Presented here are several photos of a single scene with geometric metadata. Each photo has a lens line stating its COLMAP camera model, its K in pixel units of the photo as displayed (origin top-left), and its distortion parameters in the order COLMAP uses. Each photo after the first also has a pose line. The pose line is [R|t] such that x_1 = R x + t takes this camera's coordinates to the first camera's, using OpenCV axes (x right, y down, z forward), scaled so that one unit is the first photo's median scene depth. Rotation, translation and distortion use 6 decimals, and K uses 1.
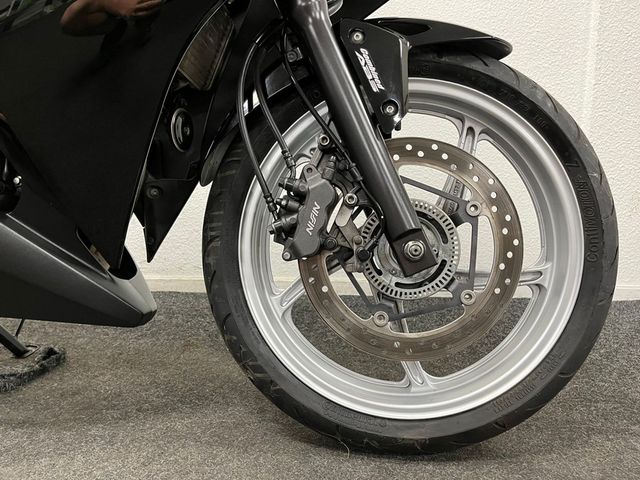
lens RADIAL K [[487.3, 0, 320.0], [0, 487.3, 240.0], [0, 0, 1]] dist [0.044336, -0.010739]
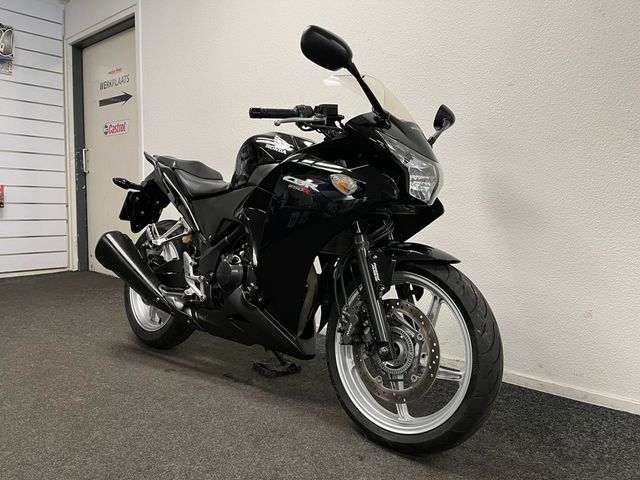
lens RADIAL K [[487.3, 0, 320.0], [0, 487.3, 240.0], [0, 0, 1]] dist [0.044336, -0.010739]
pose [[0.801579, 0.067299, -0.594089, 1.130358], [-0.127880, 0.989949, -0.060401, -0.279632], [0.584053, 0.124388, 0.802128, -0.967012]]
